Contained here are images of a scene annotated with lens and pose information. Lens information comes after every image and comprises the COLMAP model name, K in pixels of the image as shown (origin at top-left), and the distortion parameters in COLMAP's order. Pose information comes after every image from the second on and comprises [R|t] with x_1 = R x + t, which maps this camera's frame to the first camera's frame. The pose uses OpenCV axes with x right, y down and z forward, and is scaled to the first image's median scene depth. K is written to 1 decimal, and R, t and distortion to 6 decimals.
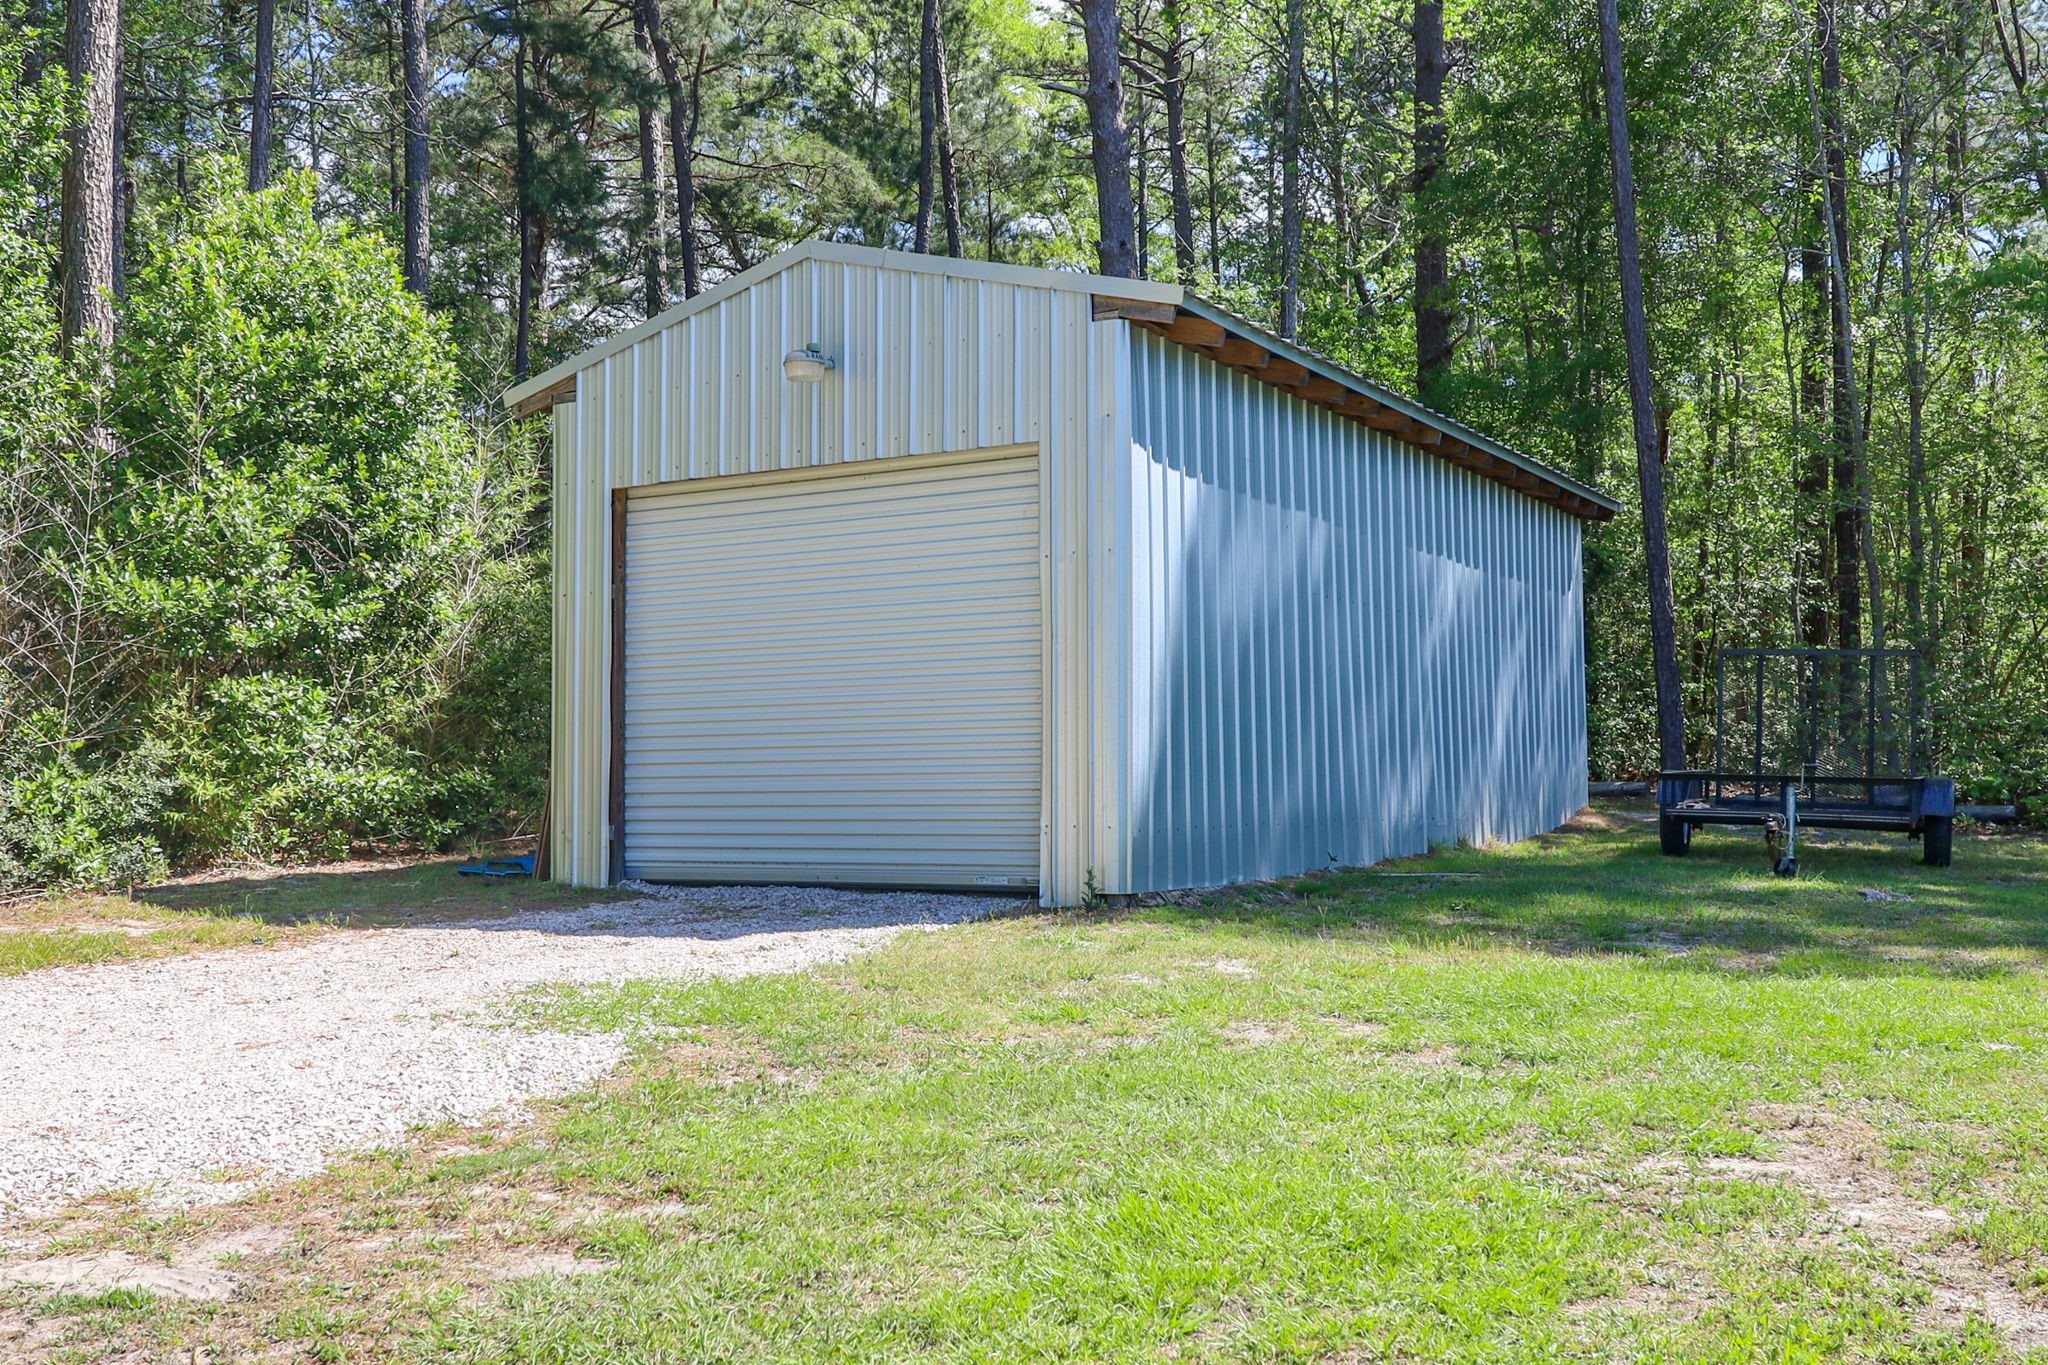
lens RADIAL K [[2027.7, 0, 1024.0], [0, 2027.7, 682.5], [0, 0, 1]] dist [0.055009, 0.007643]
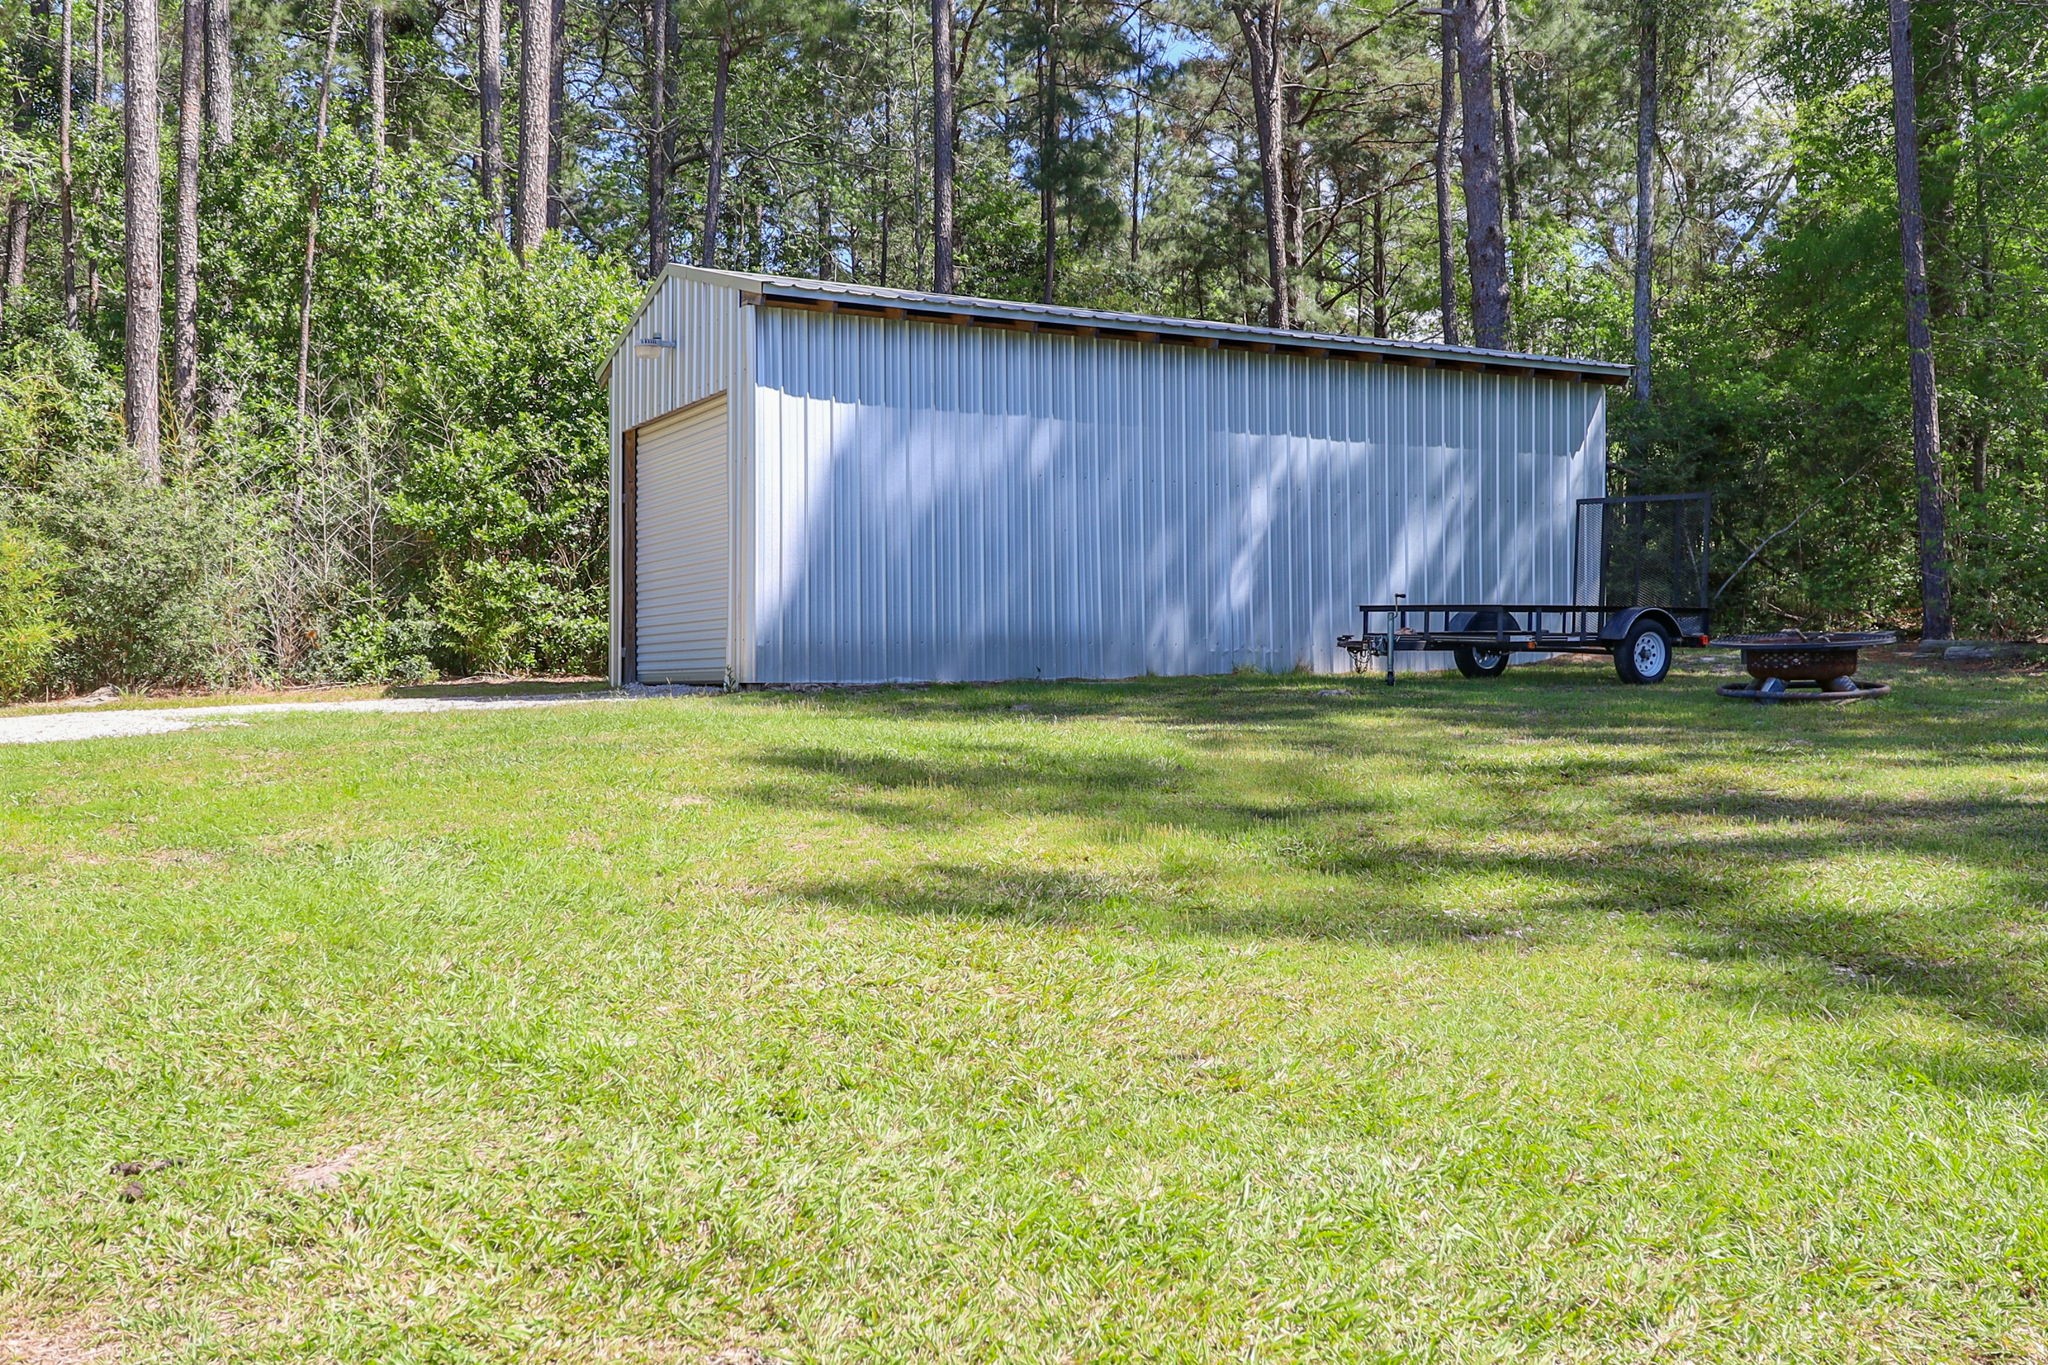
lens RADIAL K [[2027.7, 0, 1024.0], [0, 2027.7, 682.5], [0, 0, 1]] dist [0.055009, 0.007643]
pose [[0.852844, 0.001973, -0.522163, 0.867849], [0.026029, 0.998589, 0.046285, 0.032435], [0.521517, -0.053065, 0.851589, -0.173288]]
